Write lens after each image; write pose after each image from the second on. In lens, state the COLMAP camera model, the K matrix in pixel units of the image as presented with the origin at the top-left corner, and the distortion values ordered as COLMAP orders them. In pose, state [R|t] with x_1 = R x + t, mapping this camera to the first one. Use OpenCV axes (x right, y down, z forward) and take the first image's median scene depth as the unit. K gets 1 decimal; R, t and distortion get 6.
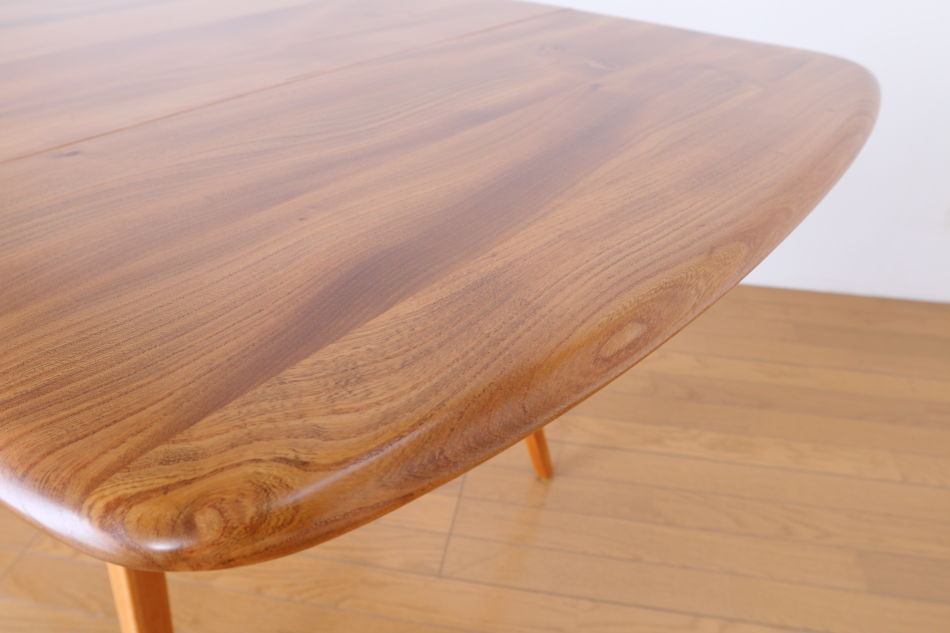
lens RADIAL K [[714.2, 0, 480.9], [0, 714.2, 313.1], [0, 0, 1]] dist [-0.066532, 0.018078]
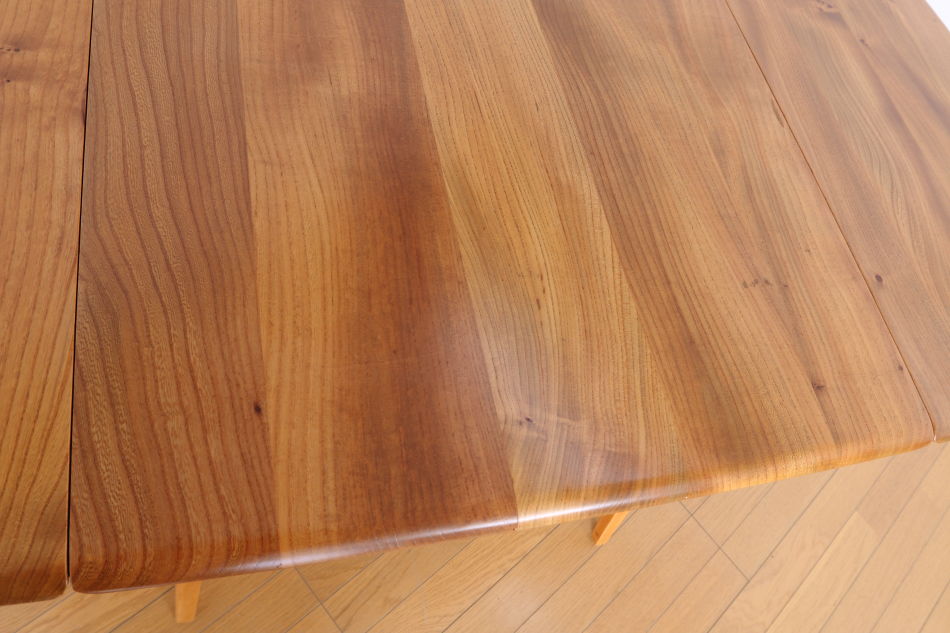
lens RADIAL K [[679.9, 0, 475.0], [0, 679.9, 322.9], [0, 0, 1]] dist [-0.078188, 0.045260]
pose [[0.609857, -0.621057, 0.492303, -2.707921], [0.200450, 0.721875, 0.662356, -1.855665], [-0.766743, -0.305260, 0.564732, 1.152579]]
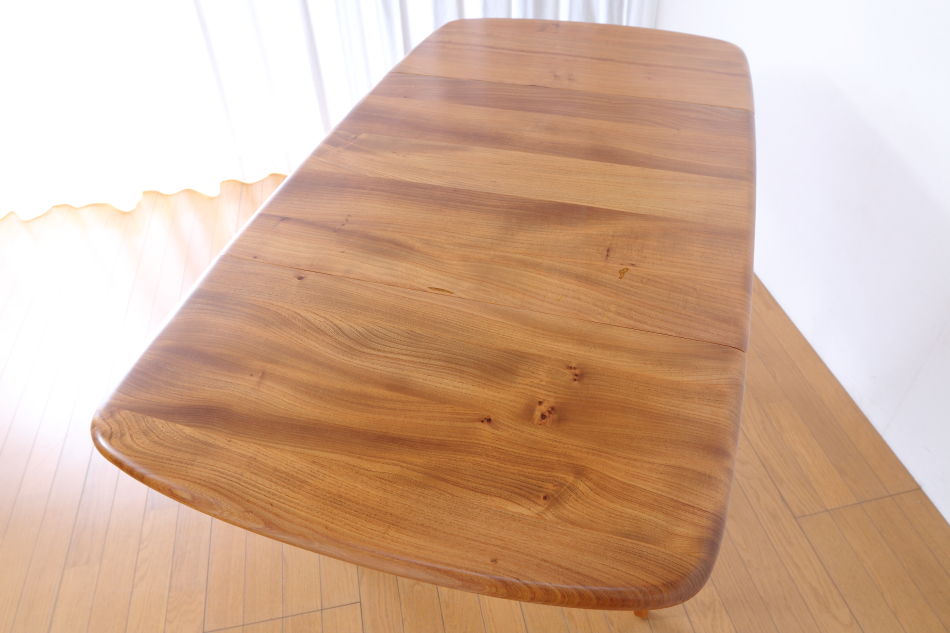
lens RADIAL K [[679.9, 0, 475.2], [0, 679.9, 330.5], [0, 0, 1]] dist [-0.078188, 0.045260]
pose [[0.368135, 0.635654, -0.678543, 1.780058], [-0.478129, 0.755330, 0.448185, -1.942031], [0.797415, 0.159439, 0.581987, 0.252254]]
